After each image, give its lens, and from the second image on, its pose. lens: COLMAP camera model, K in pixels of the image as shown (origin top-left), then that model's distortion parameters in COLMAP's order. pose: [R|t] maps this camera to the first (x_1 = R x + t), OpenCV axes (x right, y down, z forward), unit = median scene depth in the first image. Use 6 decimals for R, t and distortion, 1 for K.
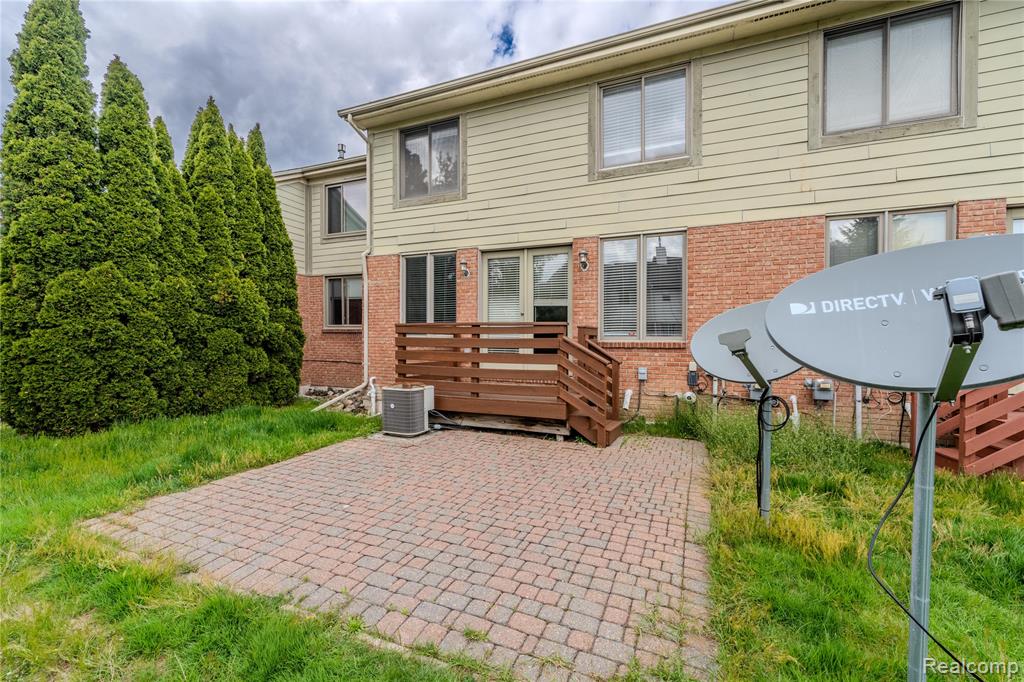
lens RADIAL K [[400.0, 0, 532.7], [0, 400.0, 339.6], [0, 0, 1]] dist [0.000667, 0.000030]
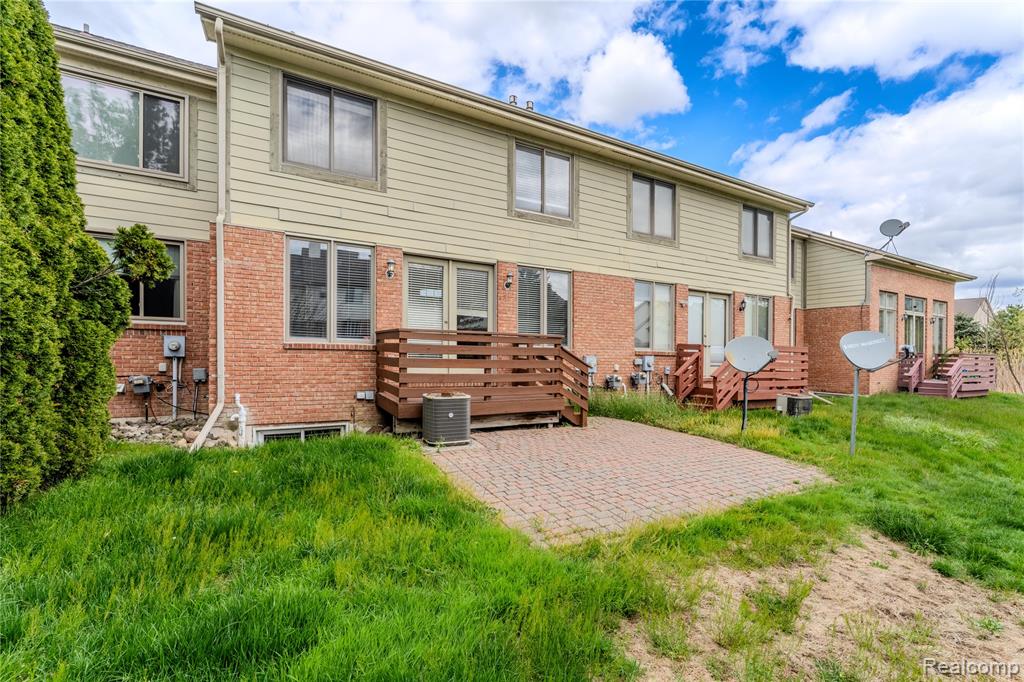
lens RADIAL K [[400.0, 0, 532.7], [0, 400.0, 339.6], [0, 0, 1]] dist [0.000667, 0.000030]
pose [[0.661520, 0.026553, 0.749457, -0.734721], [-0.023549, 0.999616, -0.014629, -0.007651], [-0.749558, -0.007972, 0.661891, 0.151908]]
